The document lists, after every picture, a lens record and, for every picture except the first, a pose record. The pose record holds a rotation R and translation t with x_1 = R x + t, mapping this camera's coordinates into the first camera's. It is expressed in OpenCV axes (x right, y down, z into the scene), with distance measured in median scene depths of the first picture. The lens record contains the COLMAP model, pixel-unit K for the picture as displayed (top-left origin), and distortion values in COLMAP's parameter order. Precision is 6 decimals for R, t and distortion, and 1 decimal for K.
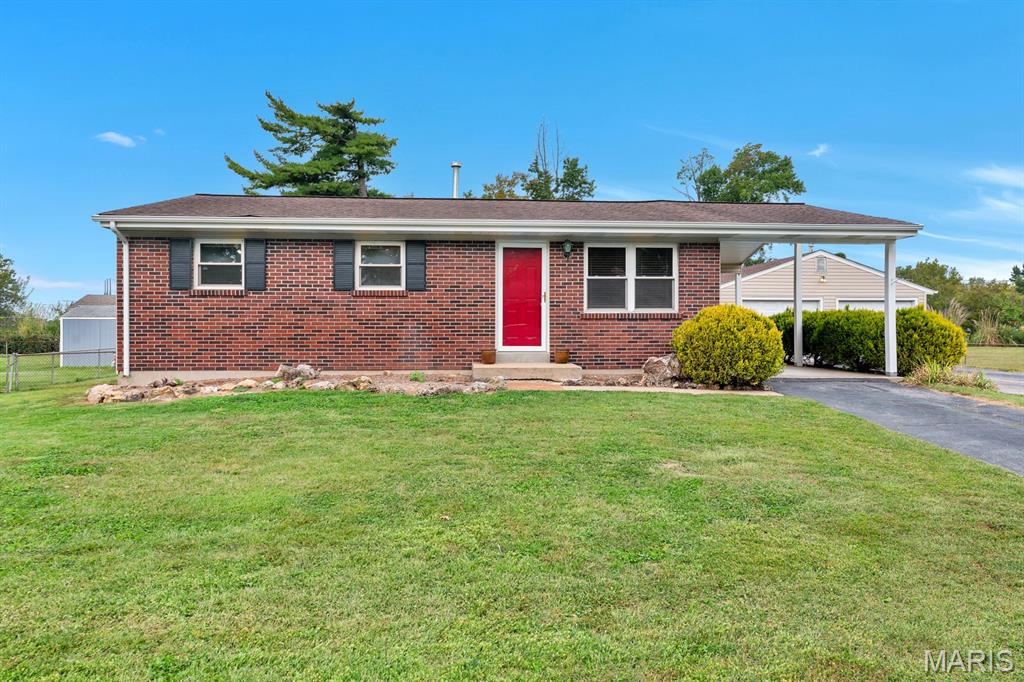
lens RADIAL K [[733.9, 0, 512.0], [0, 733.9, 337.5], [0, 0, 1]] dist [-0.000195, 0.000209]
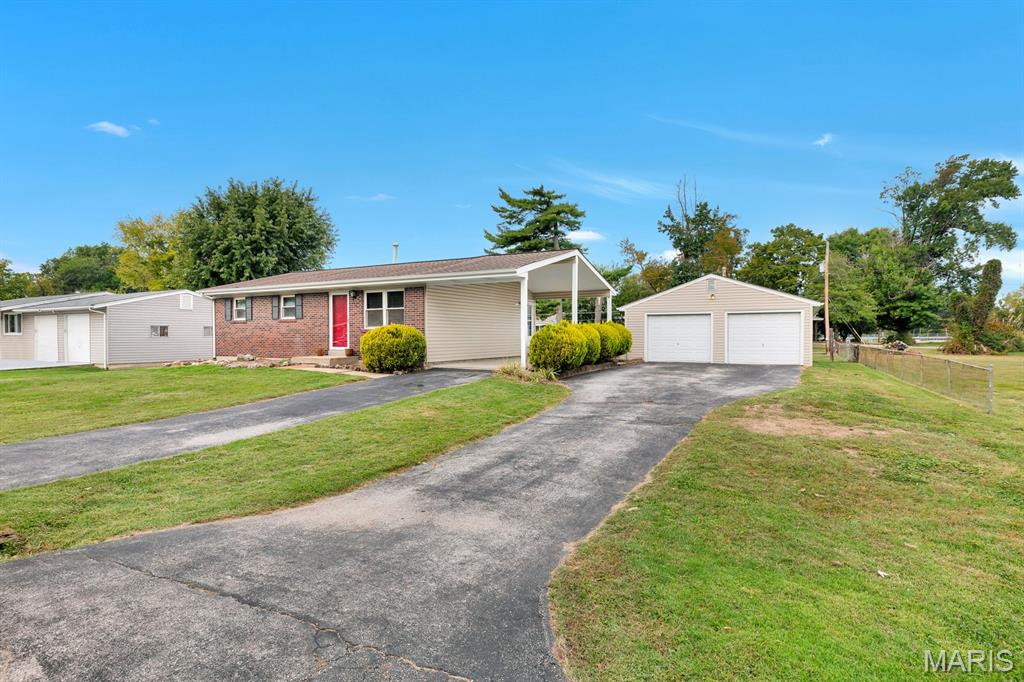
lens RADIAL K [[561.6, 0, 511.8], [0, 561.6, 343.5], [0, 0, 1]] dist [-0.001246, -0.001470]
pose [[0.835745, 0.003015, -0.549110, 1.170740], [-0.003487, 0.999994, 0.000184, 0.001494], [0.549107, 0.001761, 0.835750, 0.025136]]
